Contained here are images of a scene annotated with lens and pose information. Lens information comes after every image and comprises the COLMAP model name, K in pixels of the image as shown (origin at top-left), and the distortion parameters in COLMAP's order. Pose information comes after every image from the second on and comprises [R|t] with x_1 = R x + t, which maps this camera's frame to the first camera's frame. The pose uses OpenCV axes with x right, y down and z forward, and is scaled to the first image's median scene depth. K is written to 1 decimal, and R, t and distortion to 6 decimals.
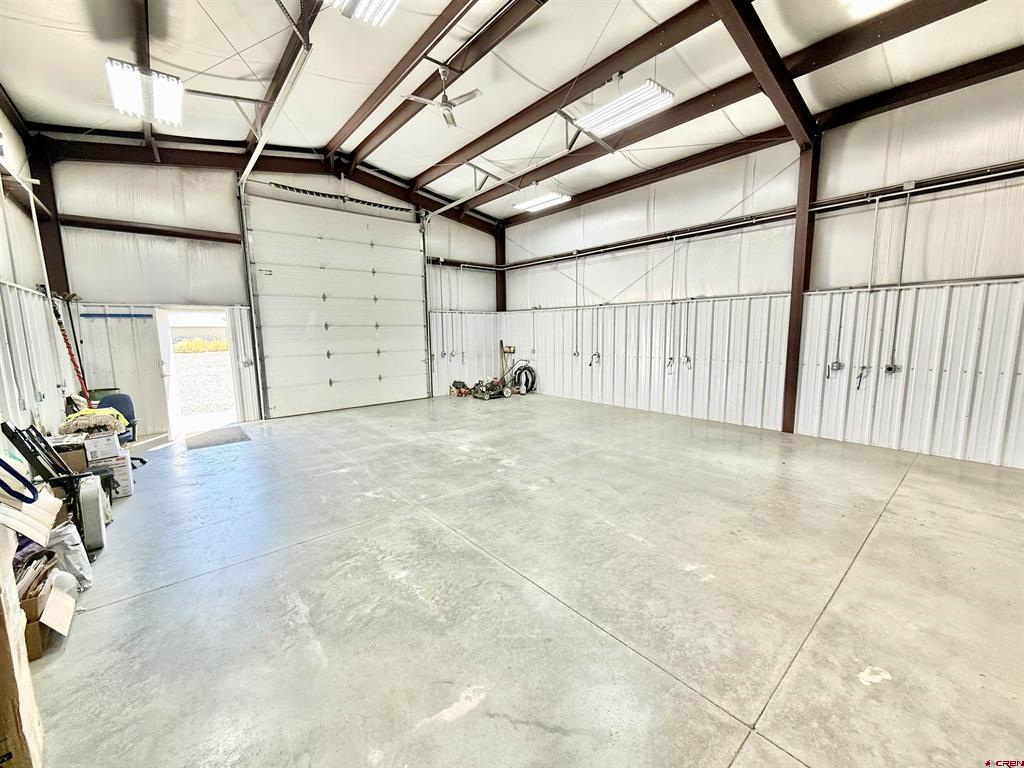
lens RADIAL K [[411.9, 0, 517.0], [0, 411.9, 386.0], [0, 0, 1]] dist [0.006633, -0.000078]
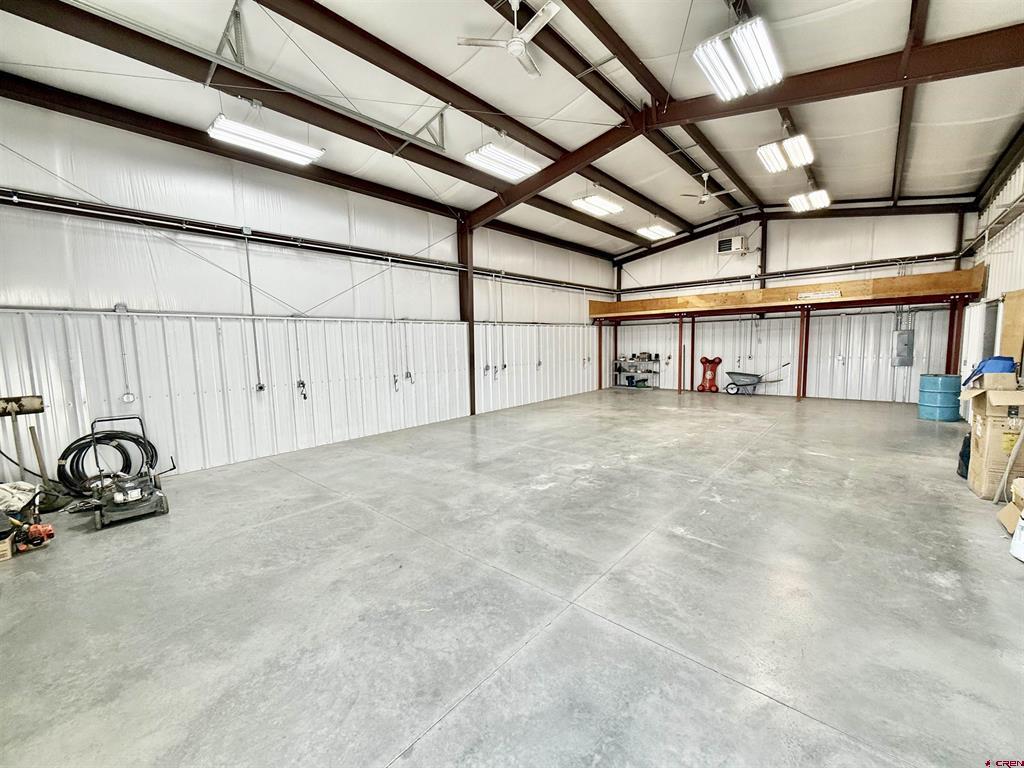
lens RADIAL K [[411.9, 0, 516.6], [0, 411.9, 380.9], [0, 0, 1]] dist [0.006633, -0.000078]
pose [[-0.142593, -0.074992, 0.986936, -0.966388], [0.162033, 0.981905, 0.098021, -0.150548], [-0.976429, 0.173893, -0.127861, 1.196476]]
